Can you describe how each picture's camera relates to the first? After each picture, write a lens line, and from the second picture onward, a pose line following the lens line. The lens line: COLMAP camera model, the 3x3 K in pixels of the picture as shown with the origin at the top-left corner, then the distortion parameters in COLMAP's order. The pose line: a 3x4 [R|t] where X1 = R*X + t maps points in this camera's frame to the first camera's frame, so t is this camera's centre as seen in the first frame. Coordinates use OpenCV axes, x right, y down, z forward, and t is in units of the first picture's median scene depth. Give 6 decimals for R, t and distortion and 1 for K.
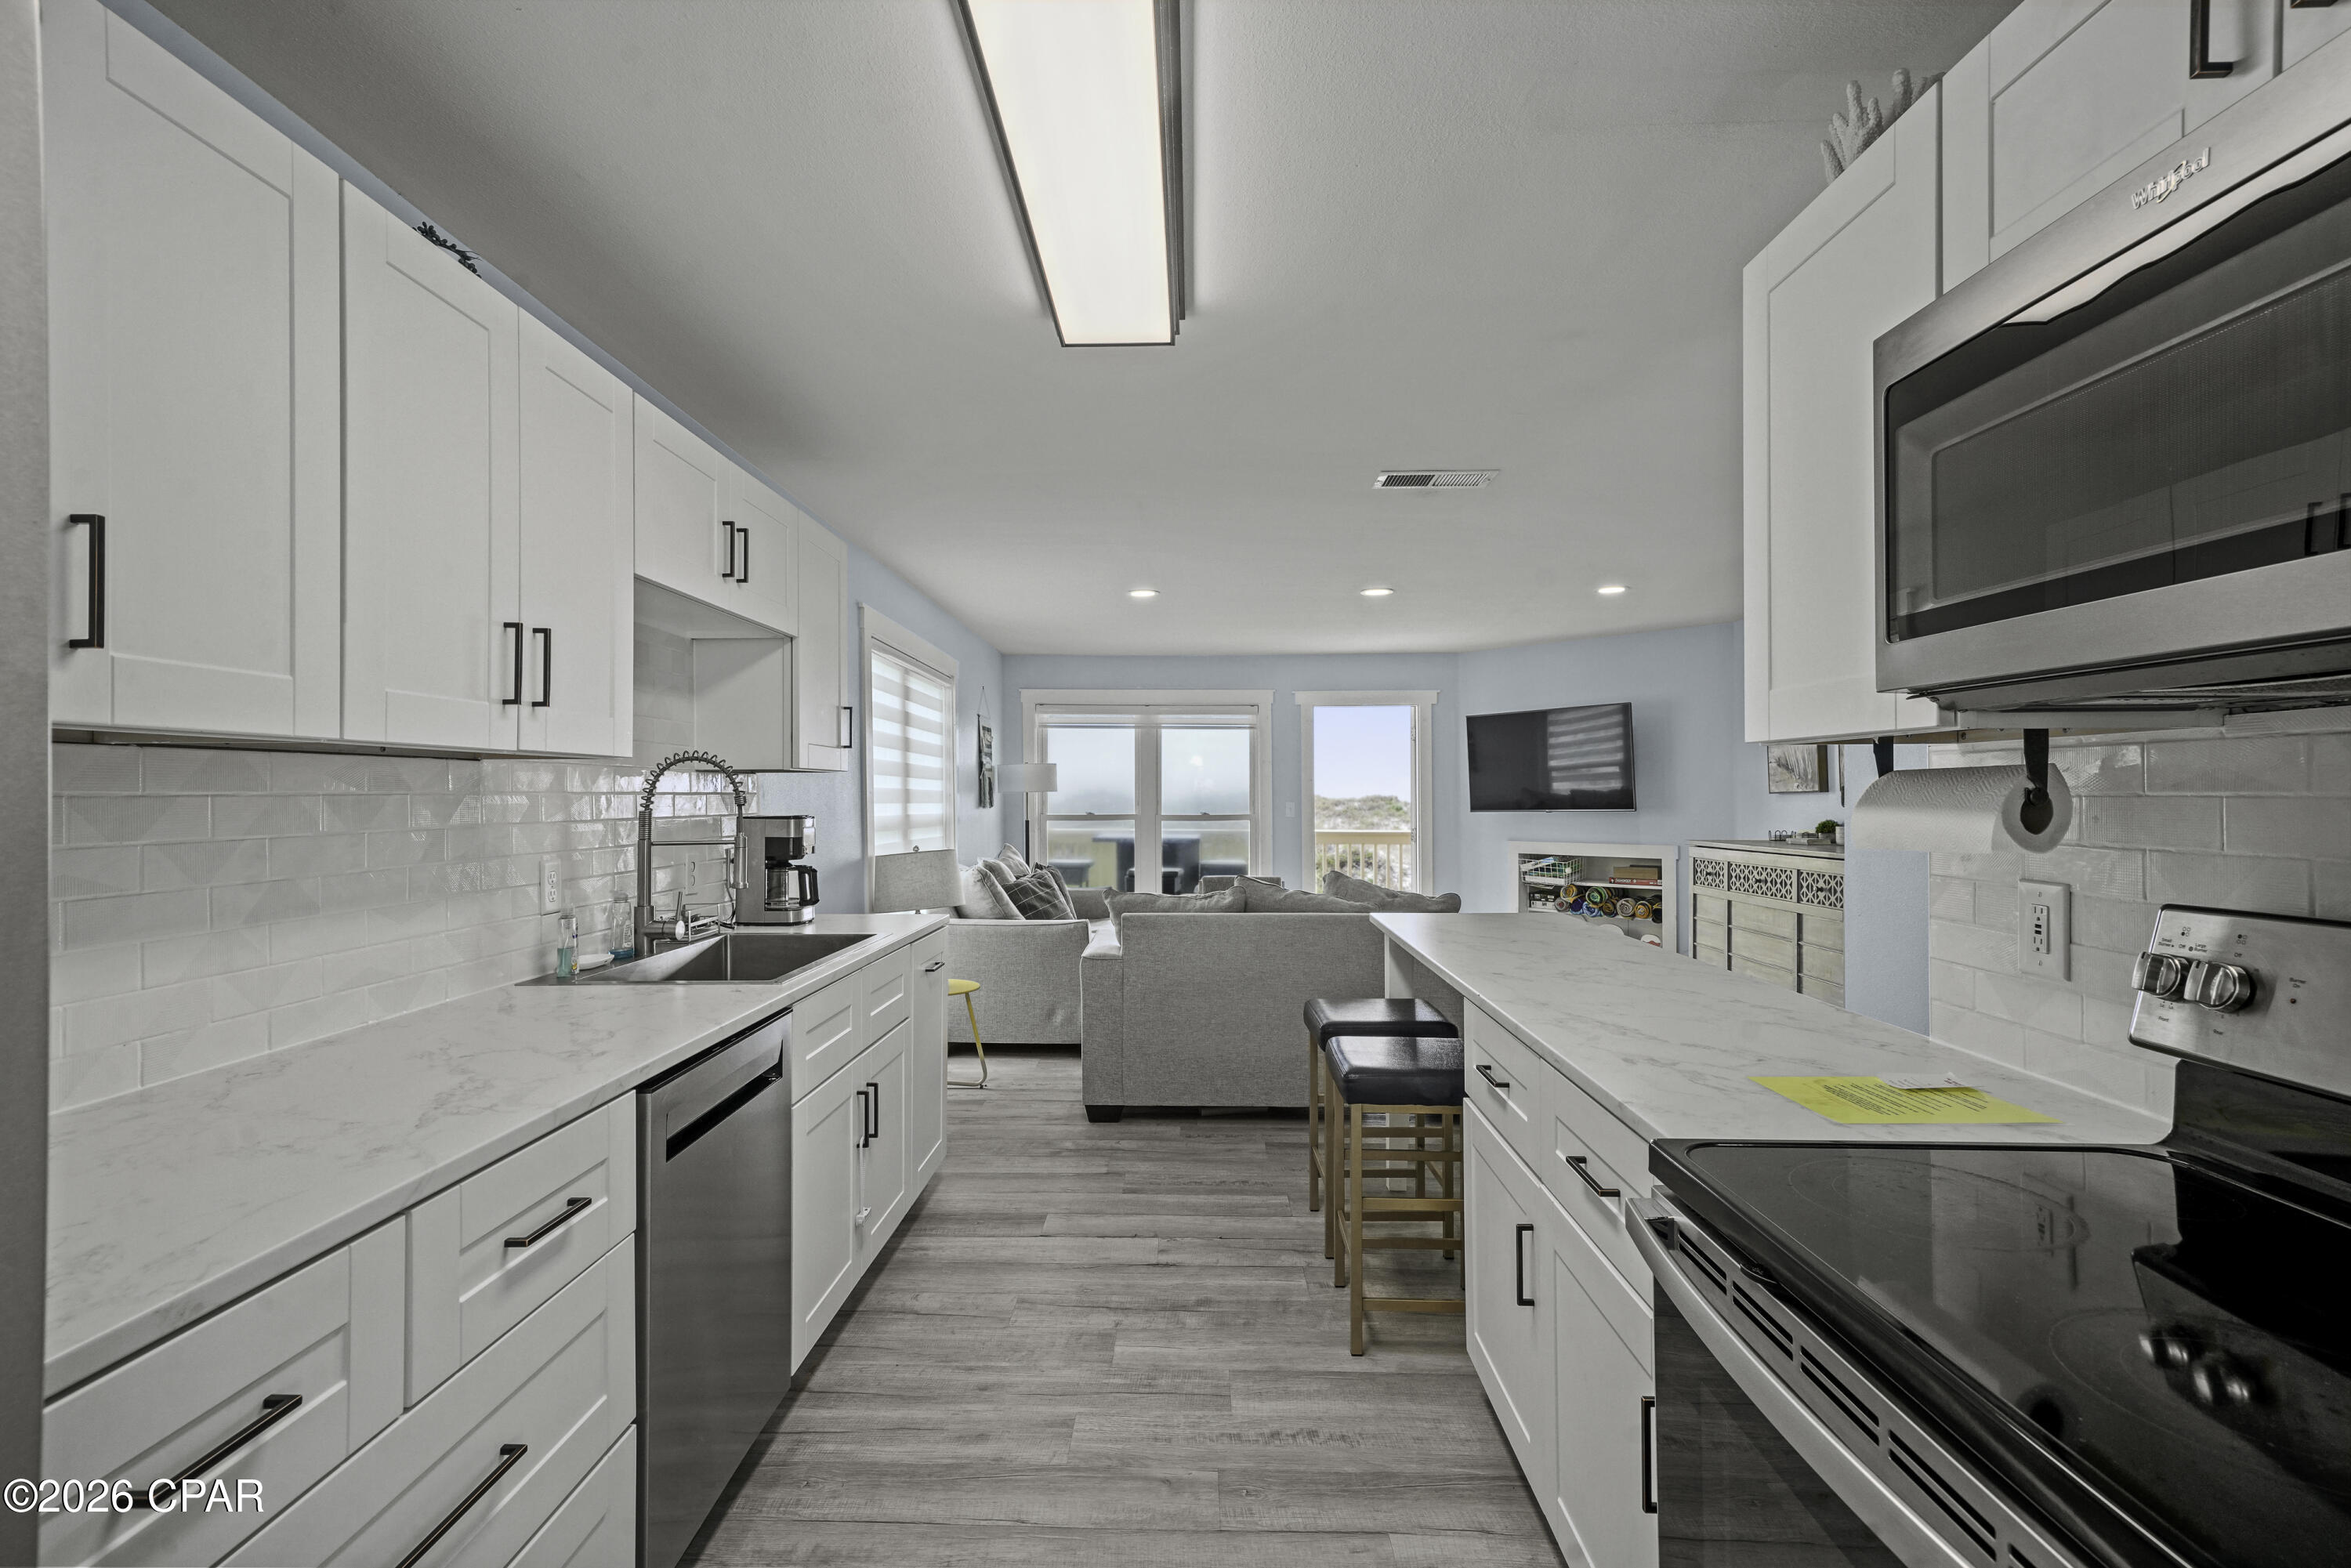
lens RADIAL K [[1082.8, 0, 1173.4], [0, 1082.8, 783.4], [0, 0, 1]] dist [0.001192, -0.000131]
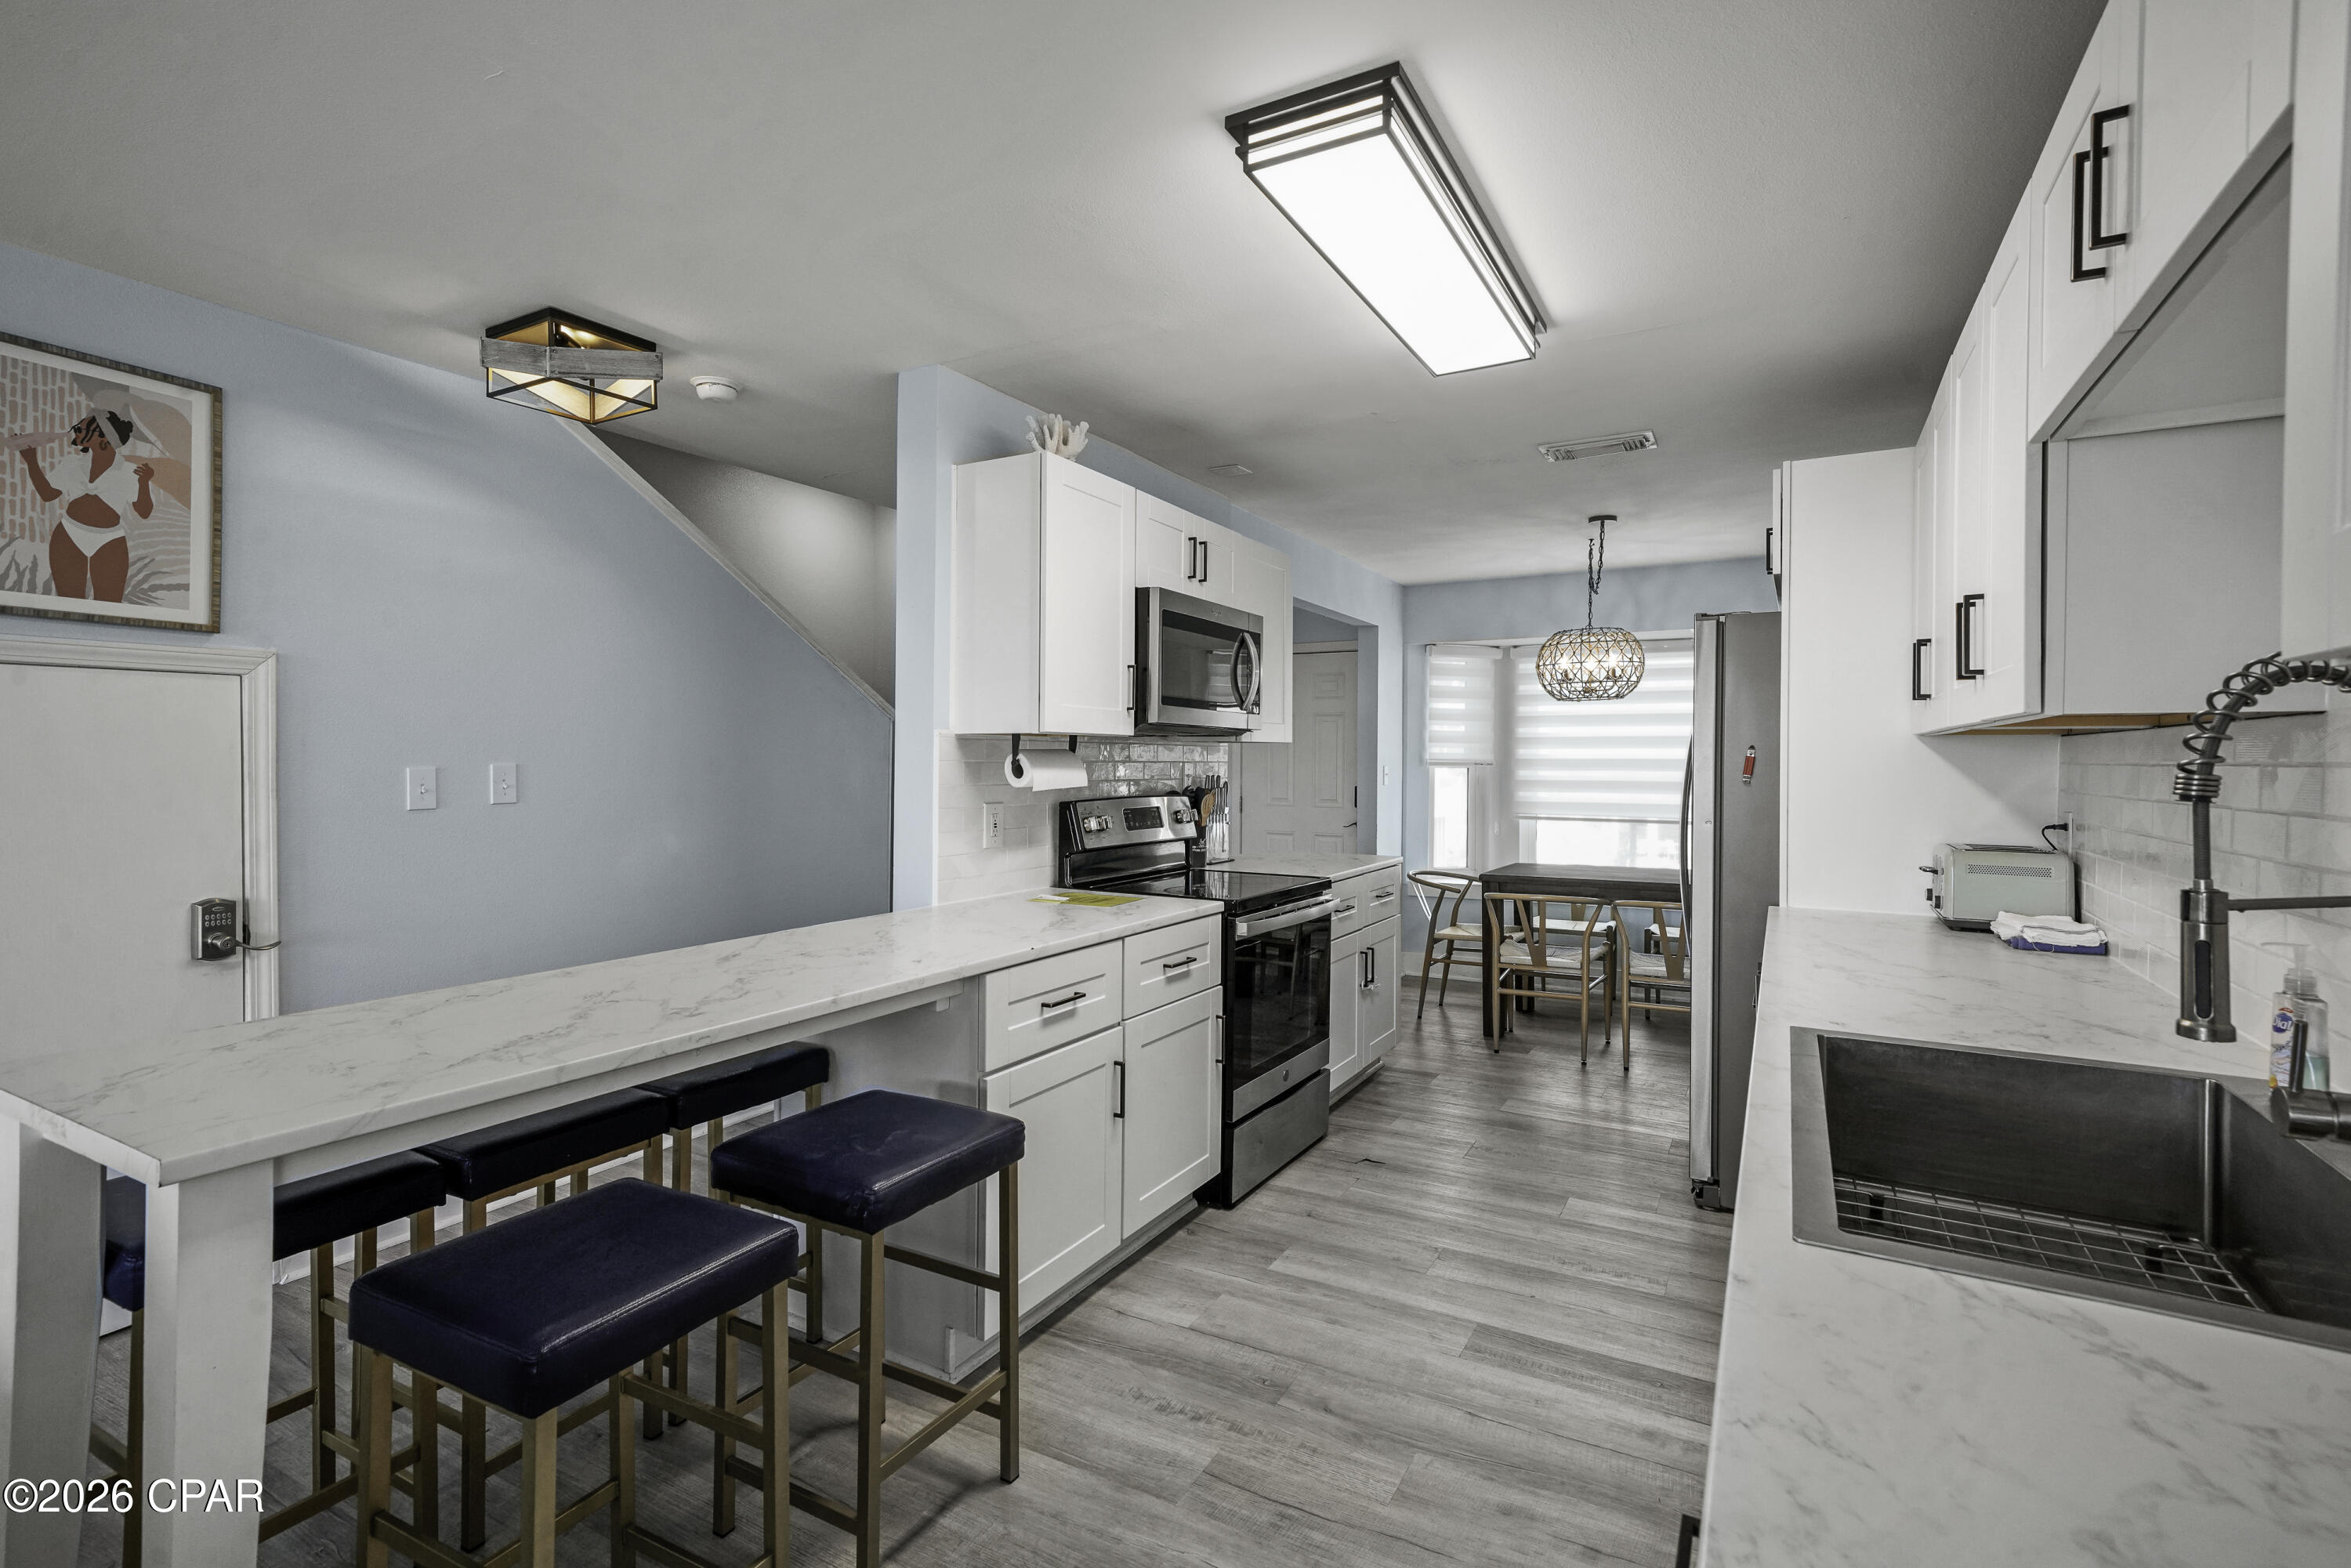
lens RADIAL K [[1082.8, 0, 1175.8], [0, 1082.8, 774.8], [0, 0, 1]] dist [0.001192, -0.000131]
pose [[-0.884675, -0.005446, 0.466176, -0.342251], [-0.003834, 0.999983, 0.004407, 0.018599], [-0.466192, 0.002111, -0.884681, 1.878285]]
